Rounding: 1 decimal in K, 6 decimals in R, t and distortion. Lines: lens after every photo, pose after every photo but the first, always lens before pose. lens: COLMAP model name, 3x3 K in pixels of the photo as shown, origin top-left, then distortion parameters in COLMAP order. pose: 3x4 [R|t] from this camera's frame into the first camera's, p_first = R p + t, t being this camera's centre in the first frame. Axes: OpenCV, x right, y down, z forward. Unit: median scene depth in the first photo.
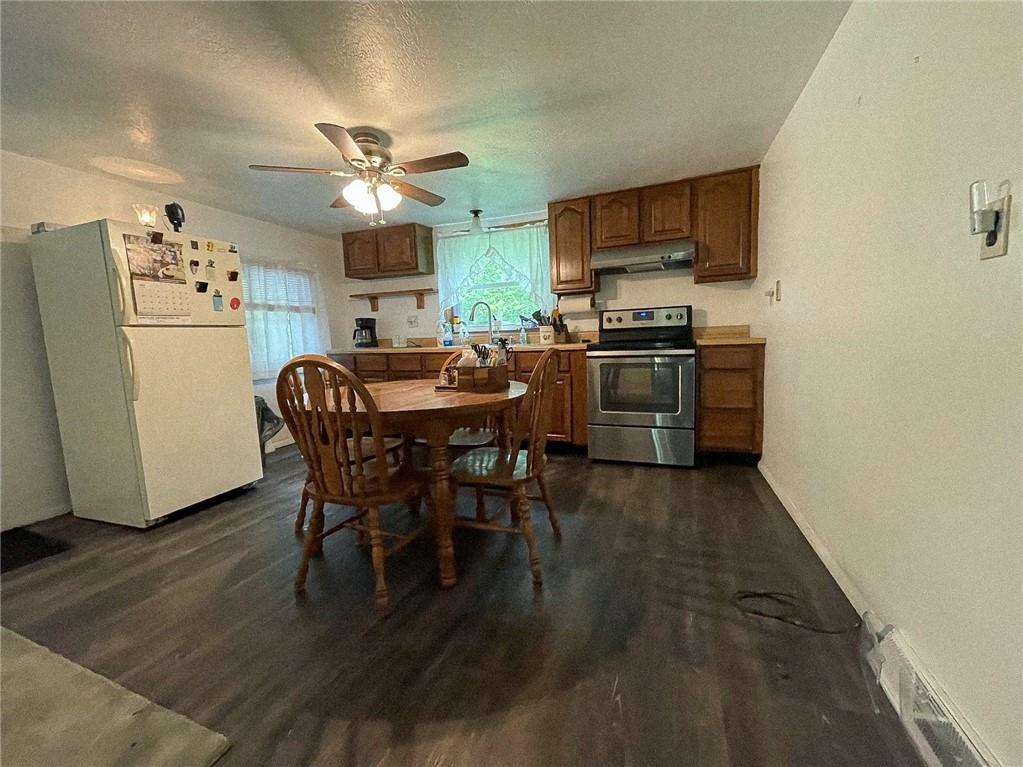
lens RADIAL K [[415.1, 0, 514.5], [0, 415.1, 381.8], [0, 0, 1]] dist [-0.000360, -0.000277]
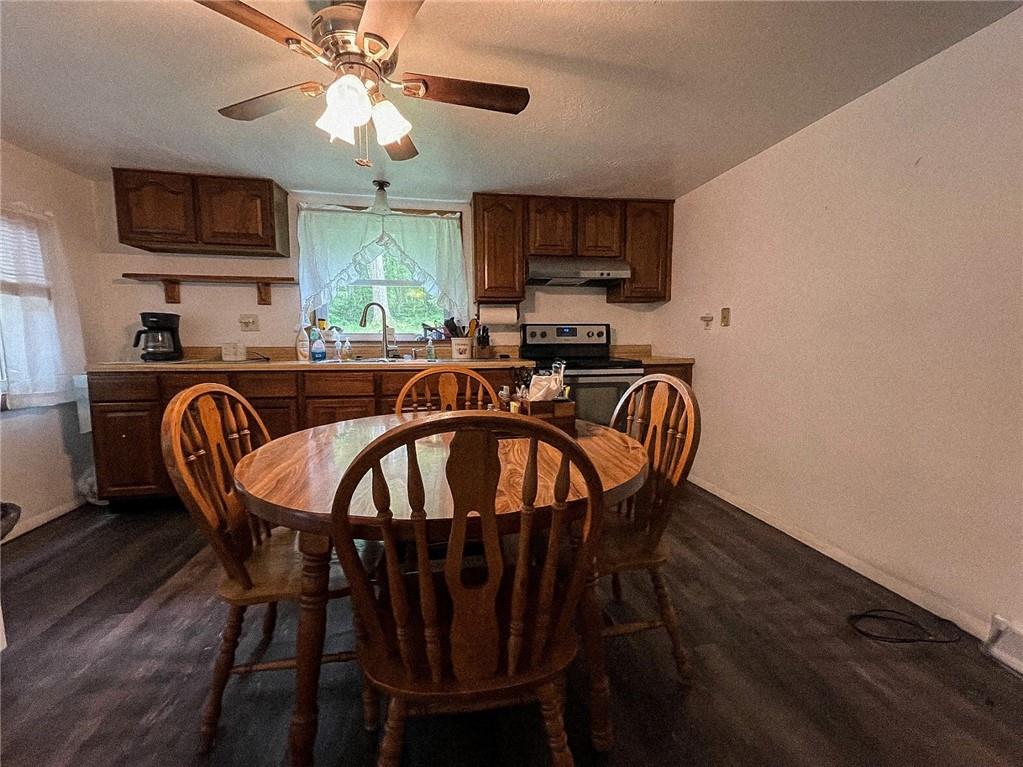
lens RADIAL K [[418.9, 0, 512.2], [0, 418.9, 381.4], [0, 0, 1]] dist [0.000484, 0.000013]
pose [[0.853724, -0.014937, 0.520511, -0.290625], [0.029421, 0.999375, -0.019578, -0.028467], [-0.519894, 0.032028, 0.853630, 0.237303]]
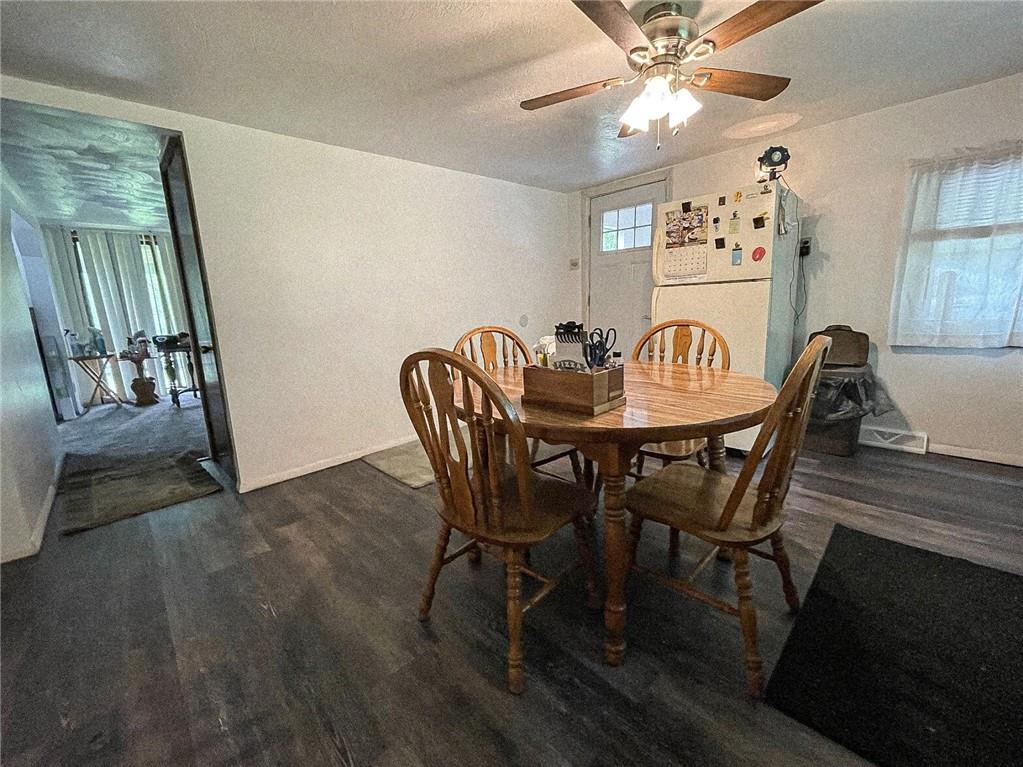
lens RADIAL K [[415.1, 0, 514.5], [0, 415.1, 381.8], [0, 0, 1]] dist [-0.000360, -0.000277]
pose [[-0.421131, 0.220436, -0.879805, 0.296304], [-0.045152, 0.963719, 0.263073, -0.100527], [0.905875, 0.150513, -0.395898, 0.686920]]
